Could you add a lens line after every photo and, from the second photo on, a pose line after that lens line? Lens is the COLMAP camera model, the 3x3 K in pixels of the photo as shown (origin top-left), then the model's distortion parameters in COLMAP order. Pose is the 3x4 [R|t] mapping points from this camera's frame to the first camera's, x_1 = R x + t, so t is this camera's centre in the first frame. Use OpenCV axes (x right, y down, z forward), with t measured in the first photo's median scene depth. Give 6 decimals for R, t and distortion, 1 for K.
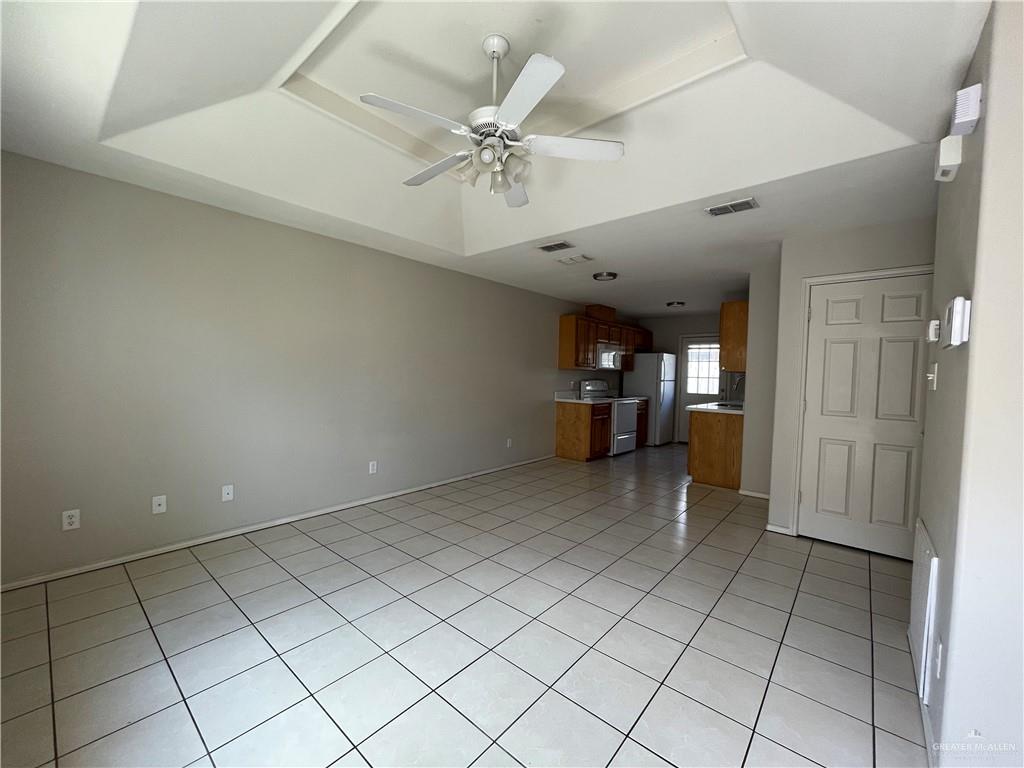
lens RADIAL K [[411.6, 0, 514.6], [0, 411.6, 386.5], [0, 0, 1]] dist [-0.003793, 0.001631]
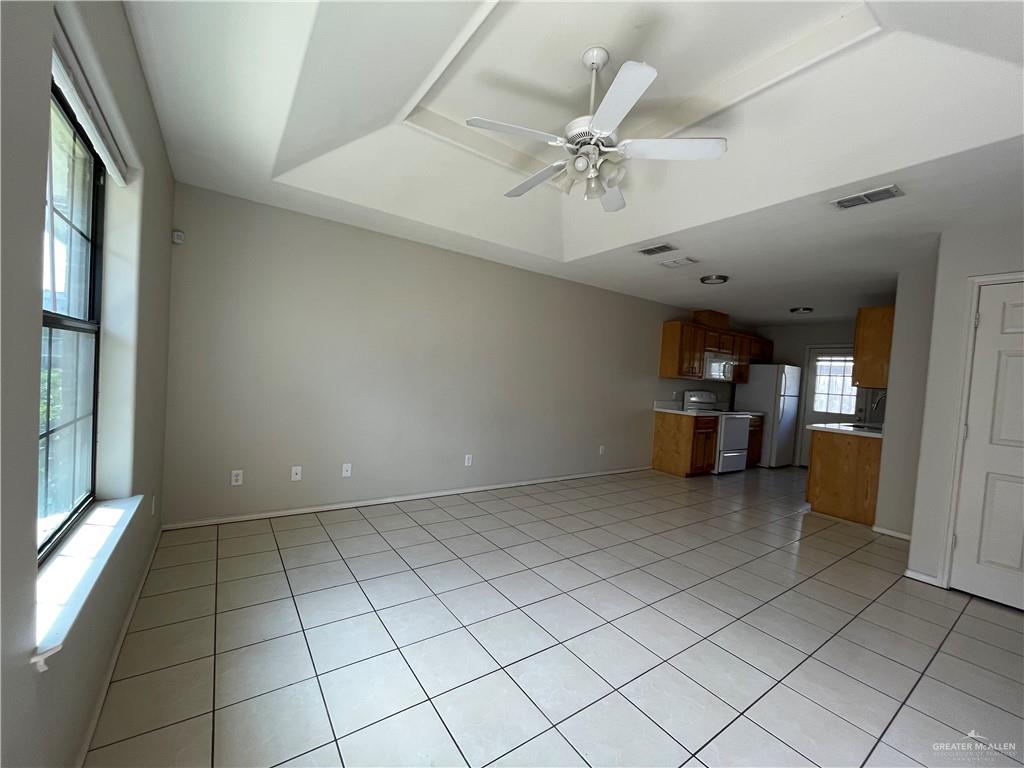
lens RADIAL K [[411.6, 0, 514.3], [0, 411.6, 384.9], [0, 0, 1]] dist [-0.003793, 0.001631]
pose [[0.969527, 0.044555, -0.240900, 0.028208], [-0.049305, 0.998689, -0.013723, 0.011722], [0.239973, 0.025182, 0.970453, -0.021001]]
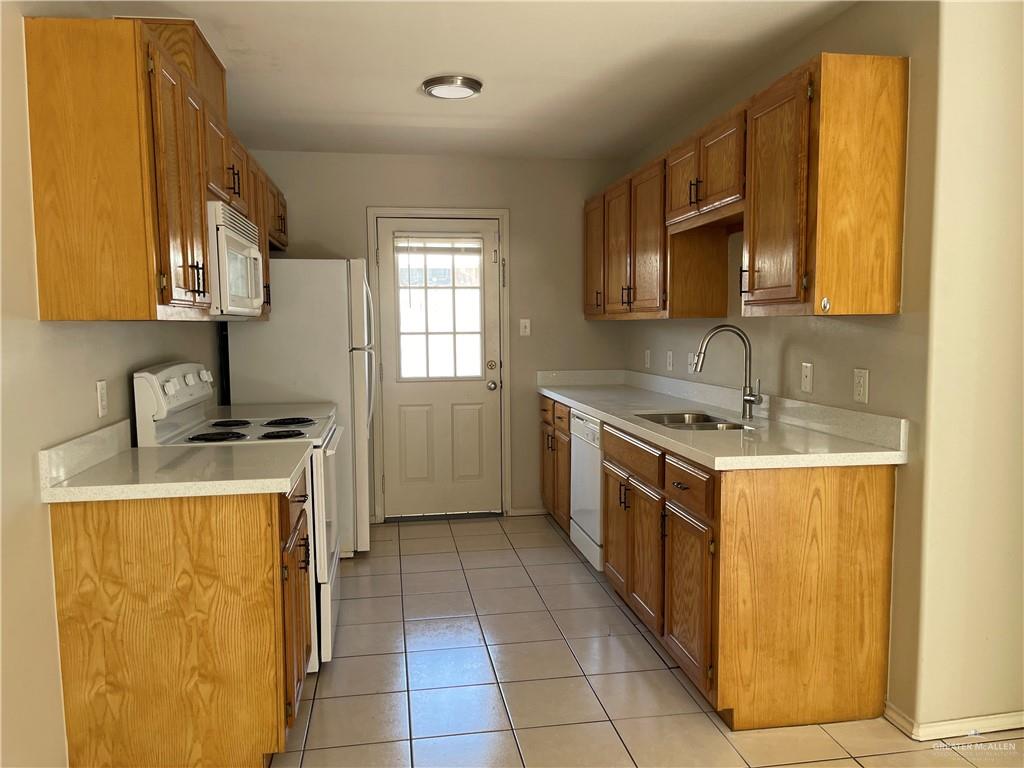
lens RADIAL K [[769.5, 0, 508.3], [0, 769.5, 392.4], [0, 0, 1]] dist [0.005112, -0.000306]
pose [[0.654119, -0.097868, 0.750033, -0.037650], [0.050996, 0.995044, 0.085363, -0.075827], [-0.754671, -0.017589, 0.655868, 1.613323]]
